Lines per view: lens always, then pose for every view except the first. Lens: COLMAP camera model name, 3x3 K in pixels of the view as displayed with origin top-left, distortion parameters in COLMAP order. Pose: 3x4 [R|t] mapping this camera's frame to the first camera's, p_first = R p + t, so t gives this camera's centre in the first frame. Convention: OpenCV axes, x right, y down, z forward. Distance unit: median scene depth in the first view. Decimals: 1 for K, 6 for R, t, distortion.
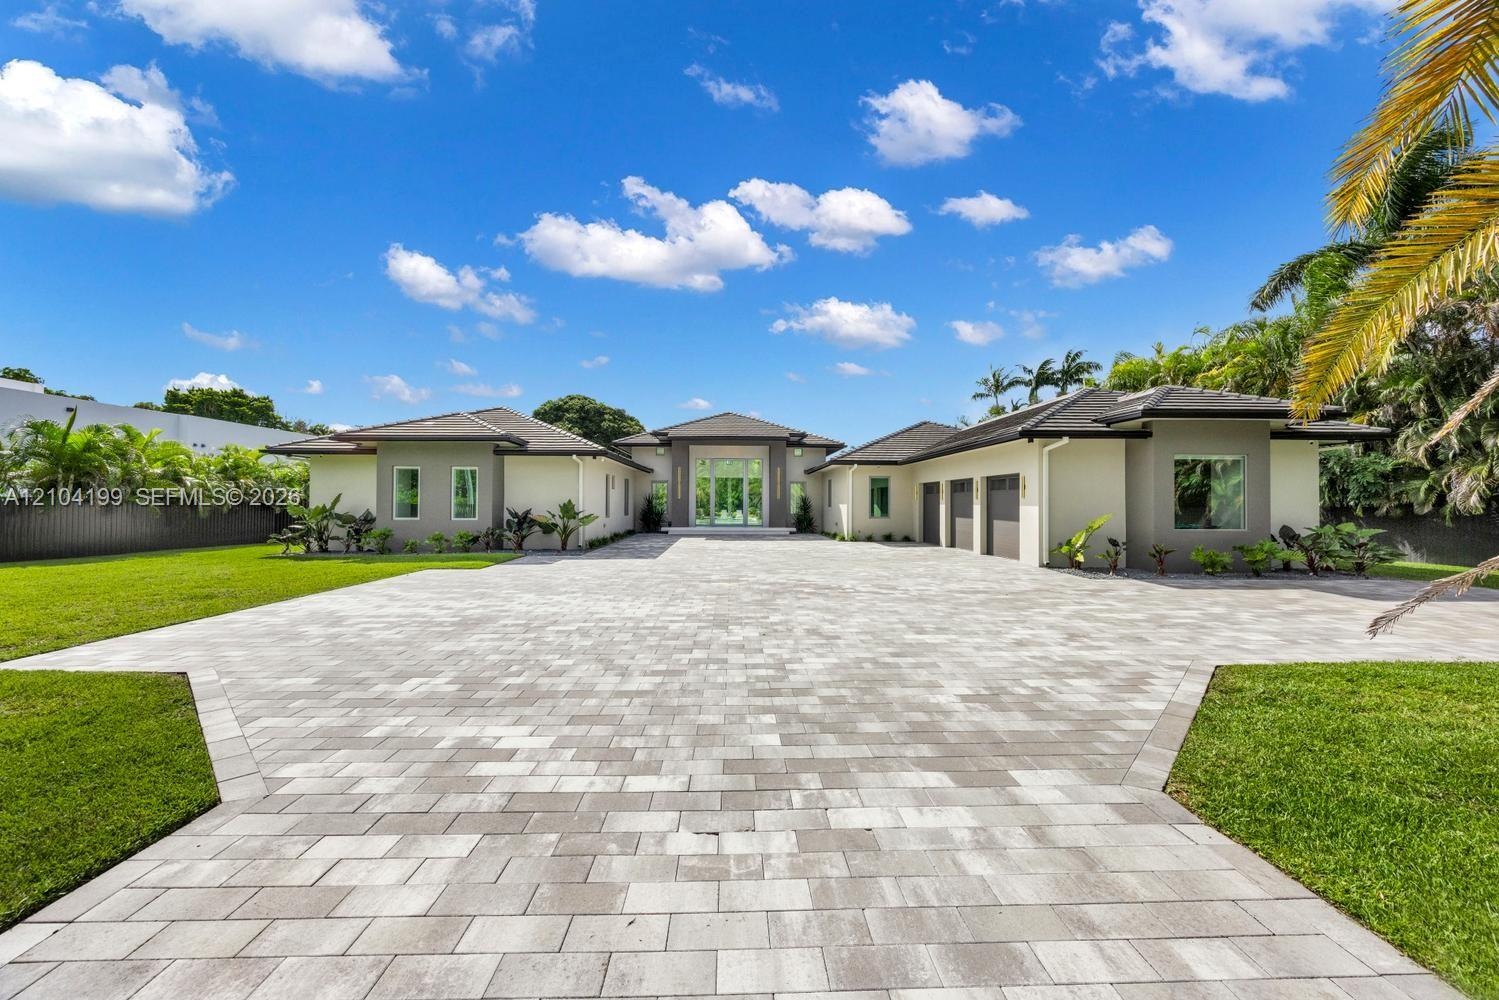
lens RADIAL K [[565.4, 0, 749.5], [0, 565.4, 500.0], [0, 0, 1]] dist [0.002580, 0.000367]
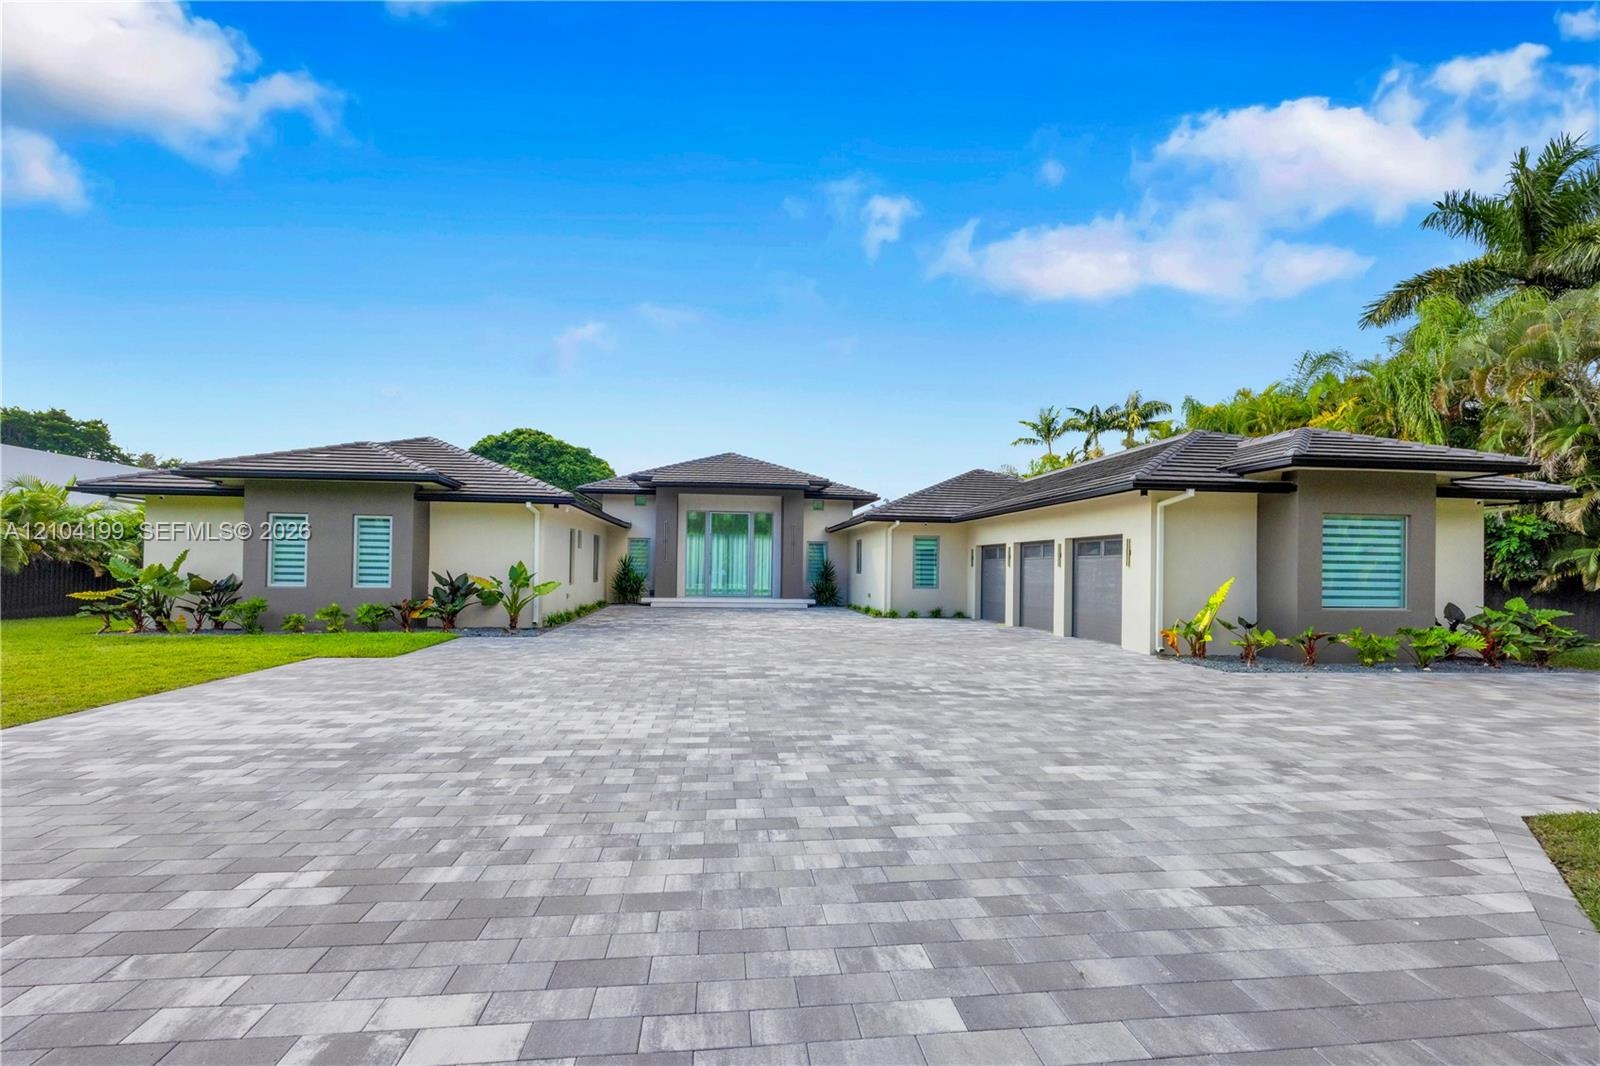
lens RADIAL K [[650.8, 0, 802.5], [0, 650.8, 562.7], [0, 0, 1]] dist [0.000436, -0.000048]
pose [[0.993758, 0.009851, 0.111121, -0.075951], [-0.009865, 0.999951, -0.000420, -0.004207], [-0.111120, -0.000679, 0.993807, 0.176223]]
